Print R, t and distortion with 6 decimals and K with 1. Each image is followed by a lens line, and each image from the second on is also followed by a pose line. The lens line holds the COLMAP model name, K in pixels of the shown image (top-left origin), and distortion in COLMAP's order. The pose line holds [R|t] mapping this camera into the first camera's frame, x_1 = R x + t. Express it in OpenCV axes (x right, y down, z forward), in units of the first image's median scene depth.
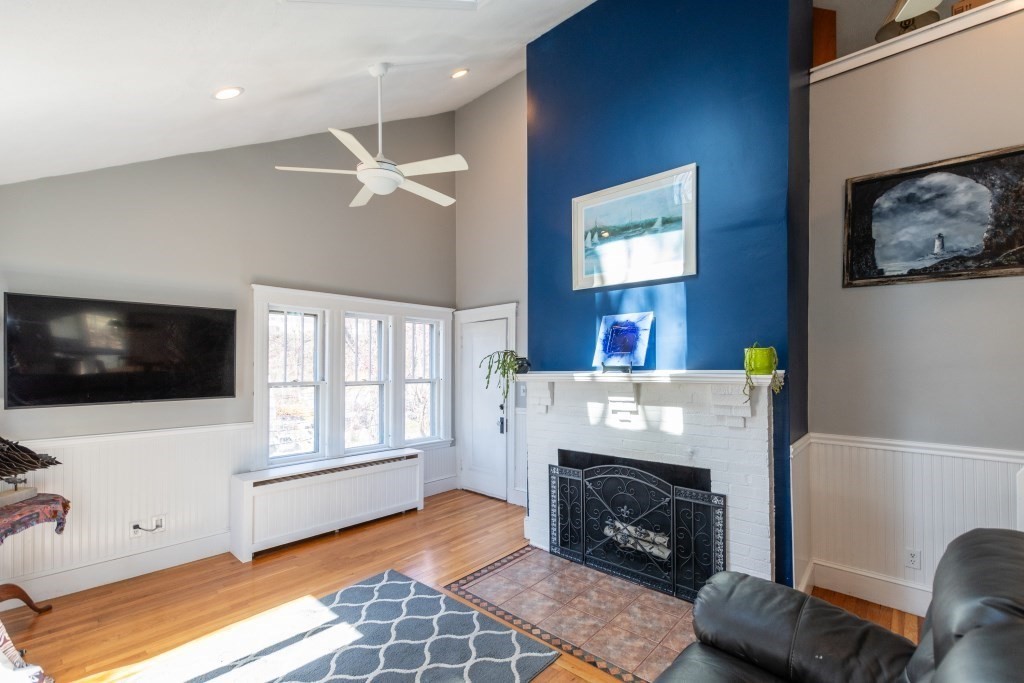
lens RADIAL K [[446.0, 0, 511.7], [0, 446.0, 364.0], [0, 0, 1]] dist [-0.000169, -0.000058]
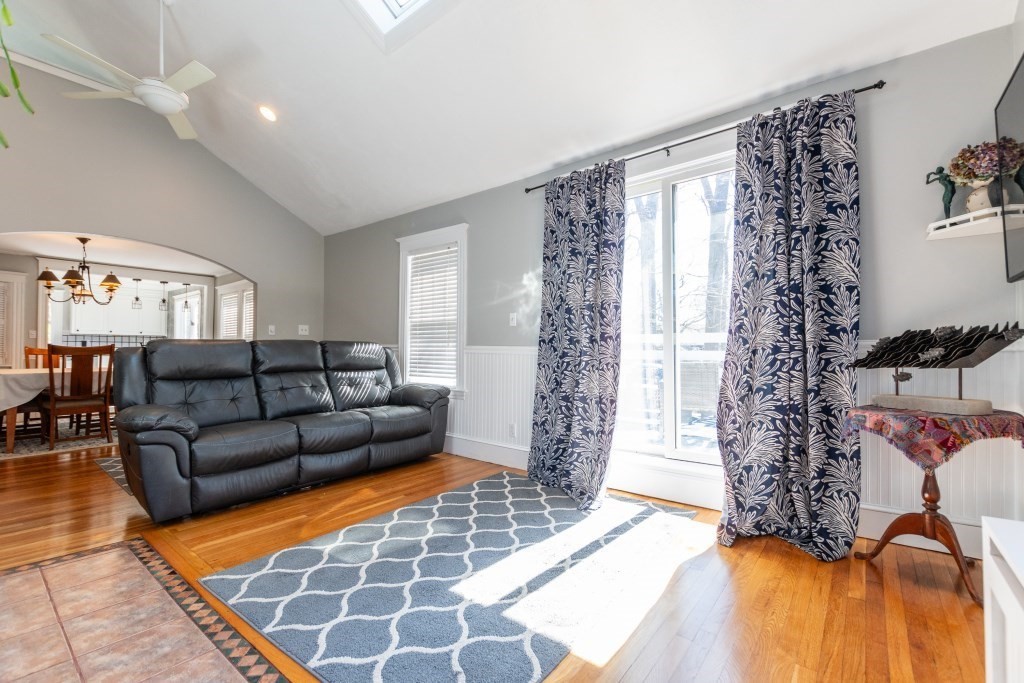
lens RADIAL K [[442.6, 0, 517.1], [0, 442.6, 344.2], [0, 0, 1]] dist [0.003609, 0.000115]
pose [[-0.997577, 0.006347, -0.069286, -0.337509], [0.008034, 0.999677, -0.024098, 0.187054], [0.069111, -0.024597, -0.997306, 1.483903]]
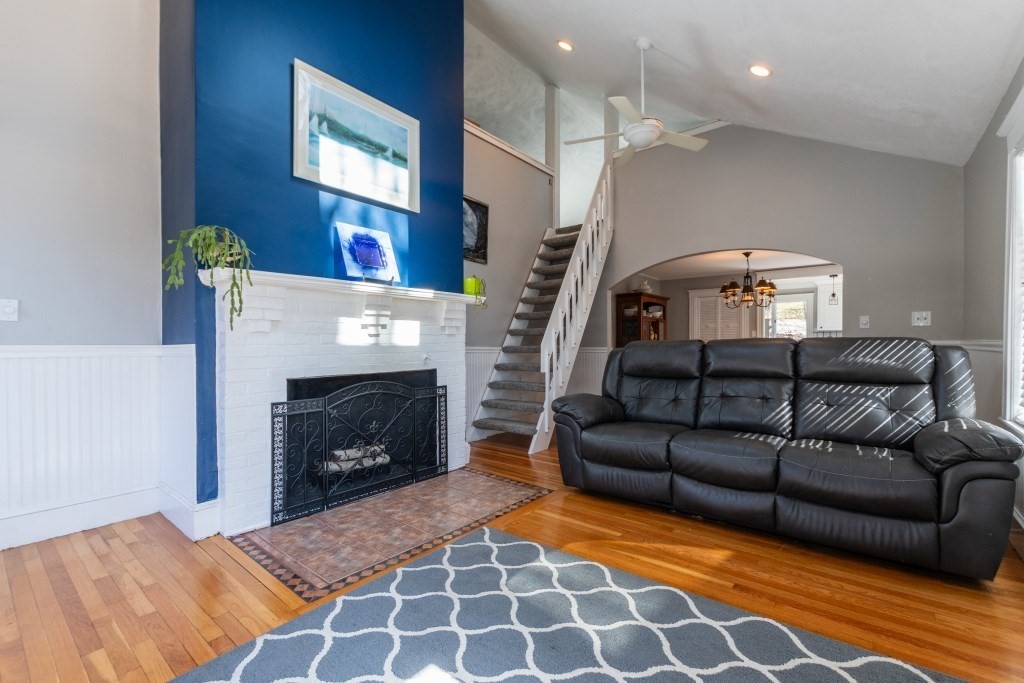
lens RADIAL K [[442.6, 0, 517.1], [0, 442.6, 344.2], [0, 0, 1]] dist [0.003609, 0.000115]
pose [[-0.057599, 0.009199, 0.998297, -0.787413], [-0.003046, 0.999951, -0.009390, 0.164151], [-0.998335, -0.003582, -0.057568, 0.780855]]
